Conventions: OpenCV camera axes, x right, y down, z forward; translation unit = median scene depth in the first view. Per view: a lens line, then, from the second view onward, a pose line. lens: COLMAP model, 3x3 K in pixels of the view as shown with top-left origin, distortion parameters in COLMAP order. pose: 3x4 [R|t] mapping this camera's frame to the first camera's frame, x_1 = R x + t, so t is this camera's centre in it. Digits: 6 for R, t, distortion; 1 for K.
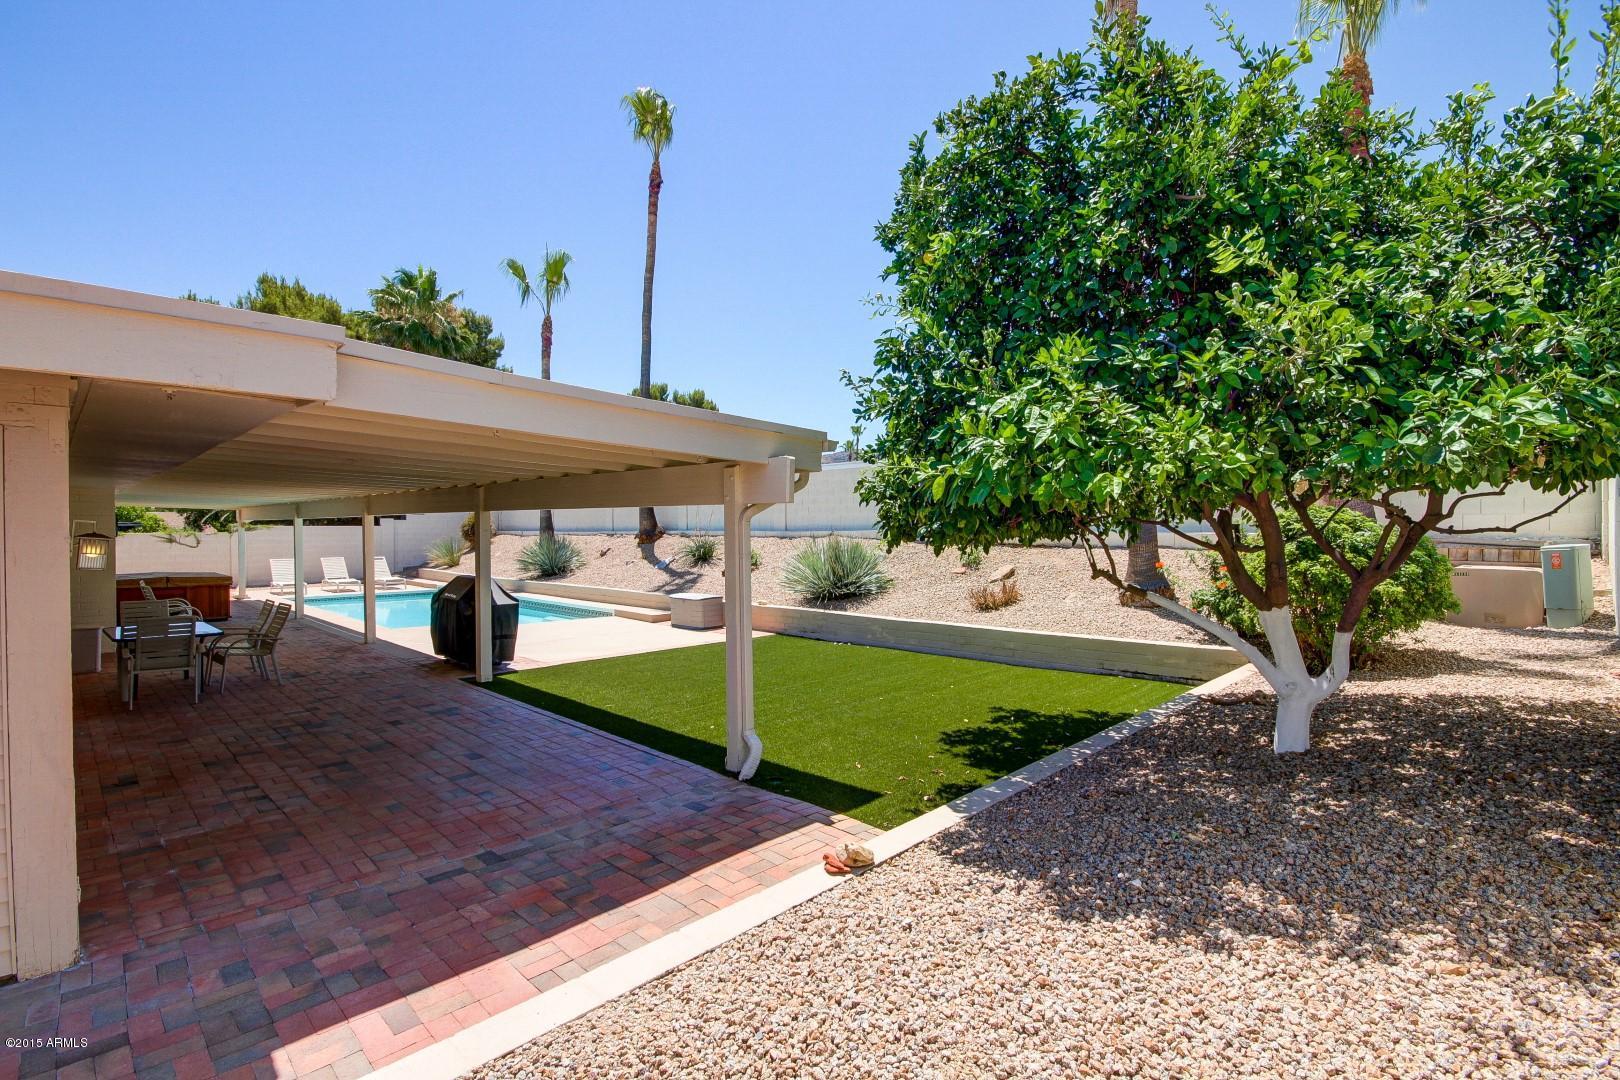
lens RADIAL K [[747.9, 0, 806.9], [0, 747.9, 536.2], [0, 0, 1]] dist [-0.004362, -0.000926]
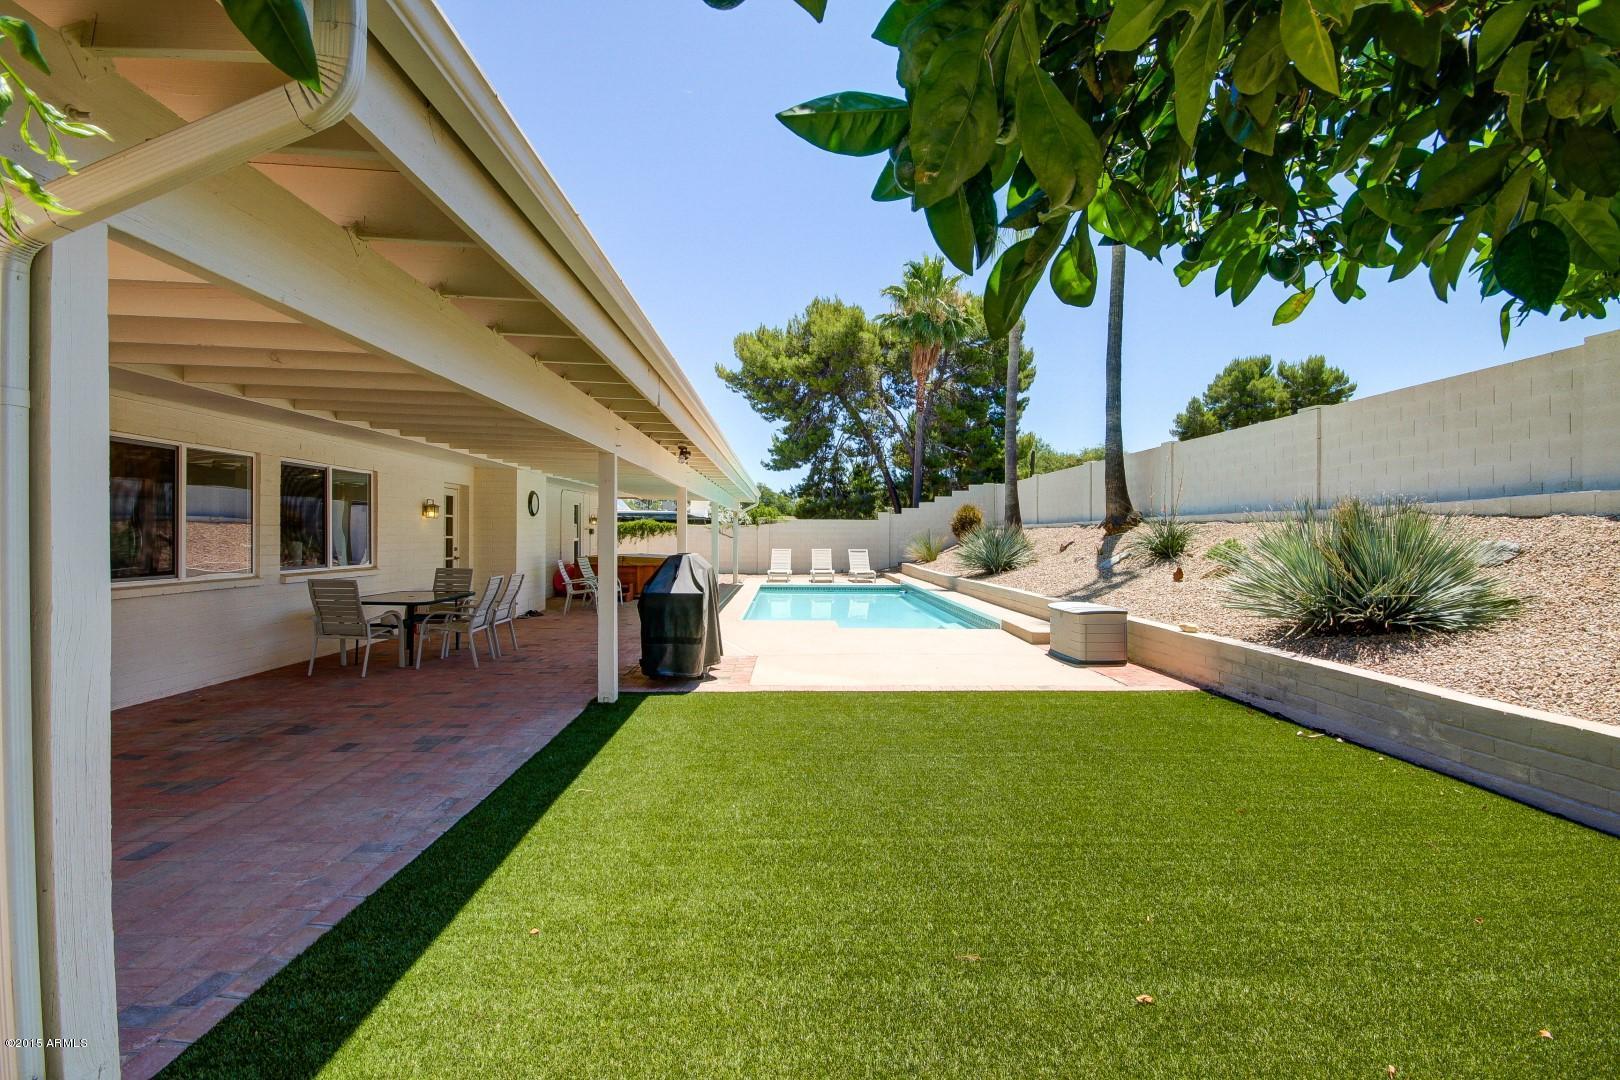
lens RADIAL K [[747.9, 0, 814.1], [0, 747.9, 535.5], [0, 0, 1]] dist [-0.004362, -0.000926]
pose [[0.720076, 0.005515, -0.693873, 0.070293], [-0.014528, 0.999869, -0.007129, 0.017997], [0.693743, 0.015214, 0.720062, 0.254242]]
